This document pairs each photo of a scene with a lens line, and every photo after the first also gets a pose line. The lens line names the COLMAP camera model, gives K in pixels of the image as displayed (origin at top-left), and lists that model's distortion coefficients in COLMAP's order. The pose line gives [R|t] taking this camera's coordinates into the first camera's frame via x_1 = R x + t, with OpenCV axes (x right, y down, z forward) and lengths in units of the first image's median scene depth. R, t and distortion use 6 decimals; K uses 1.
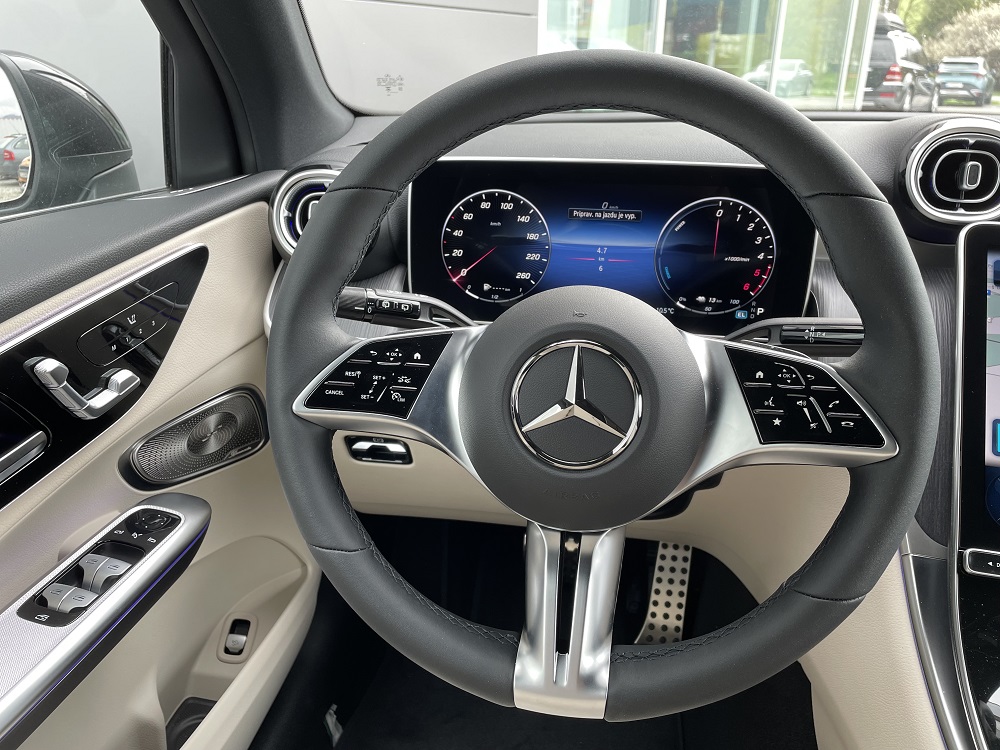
lens RADIAL K [[745.1, 0, 504.2], [0, 745.1, 355.2], [0, 0, 1]] dist [0.060993, -0.093373]
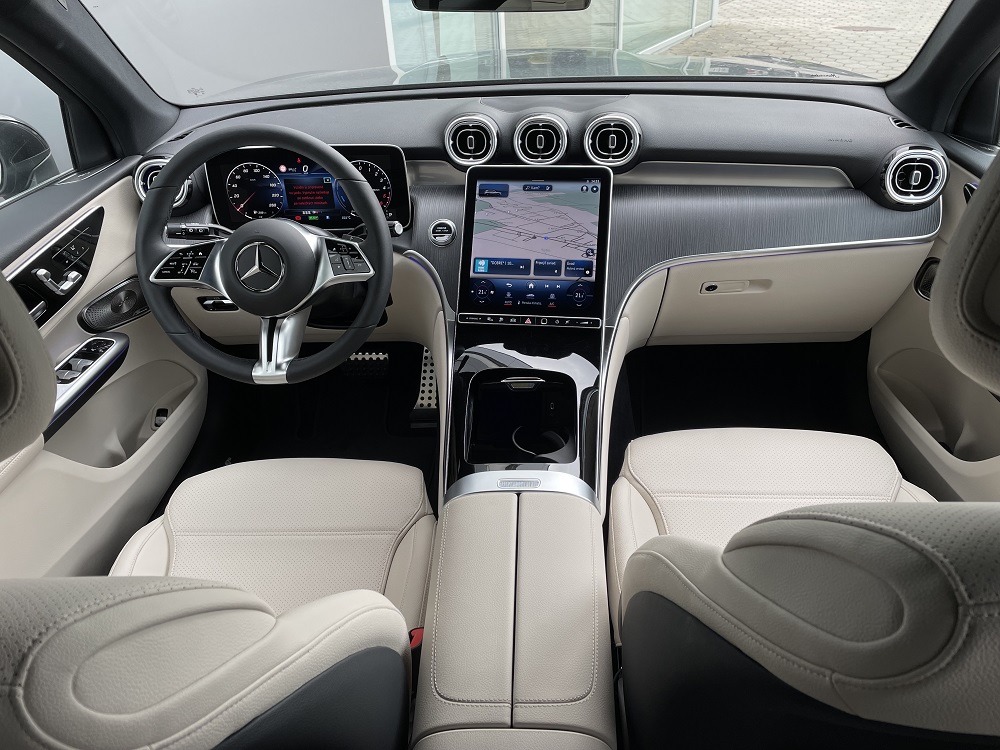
lens RADIAL K [[745.1, 0, 504.2], [0, 745.1, 355.2], [0, 0, 1]] dist [0.060993, -0.093373]
pose [[0.992258, -0.102679, 0.069871, 0.502336], [0.089565, 0.981334, 0.170180, -0.001486], [-0.086041, -0.162604, 0.982933, -1.167121]]
